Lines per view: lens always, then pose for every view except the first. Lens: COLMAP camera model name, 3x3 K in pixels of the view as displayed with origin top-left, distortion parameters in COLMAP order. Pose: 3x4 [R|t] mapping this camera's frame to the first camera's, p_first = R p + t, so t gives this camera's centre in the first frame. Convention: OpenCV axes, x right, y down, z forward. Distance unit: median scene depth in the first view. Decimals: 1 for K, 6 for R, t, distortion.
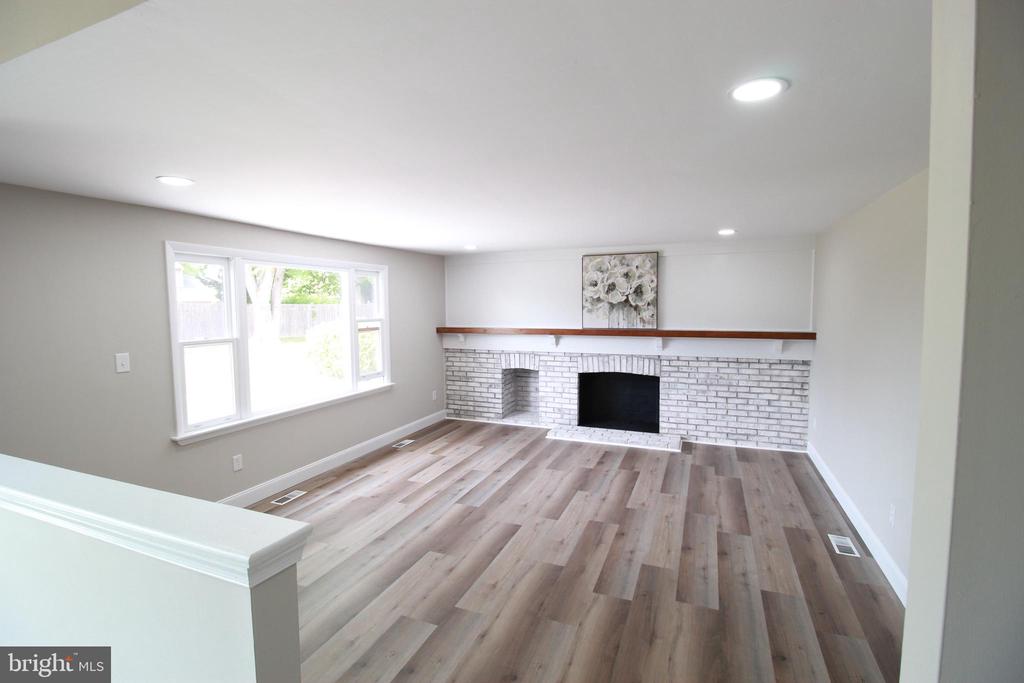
lens RADIAL K [[476.1, 0, 510.0], [0, 476.1, 340.4], [0, 0, 1]] dist [-0.016970, -0.002515]
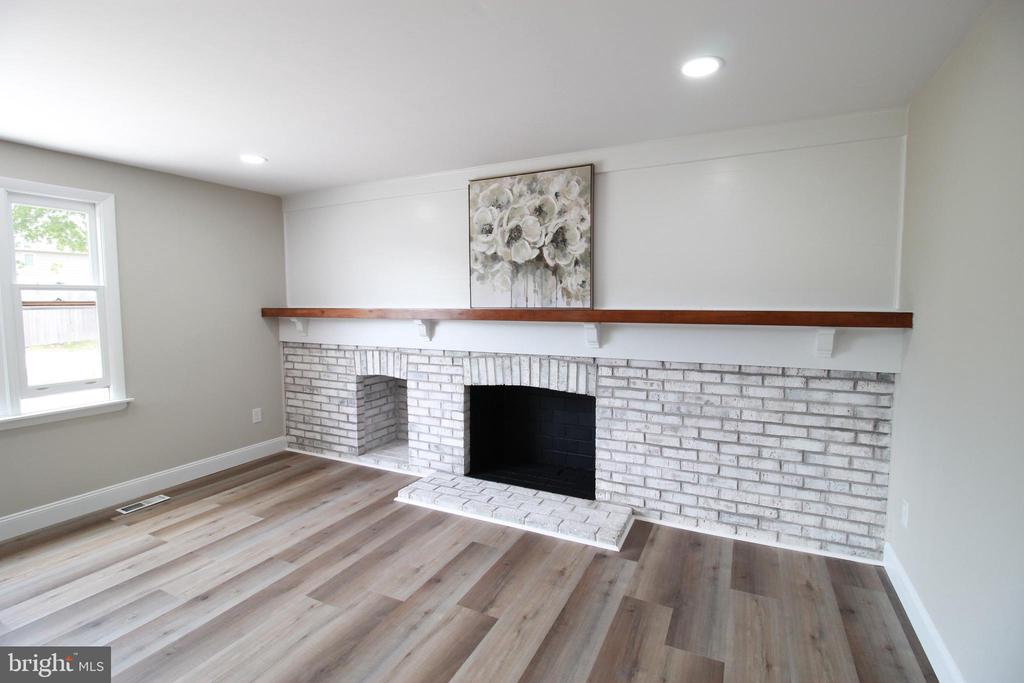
lens RADIAL K [[476.1, 0, 513.1], [0, 476.1, 340.4], [0, 0, 1]] dist [-0.016970, -0.002515]
pose [[0.998005, 0.011013, -0.062161, 0.257746], [-0.010703, 0.999929, 0.005331, 0.010680], [0.062215, -0.004655, 0.998052, 0.460570]]
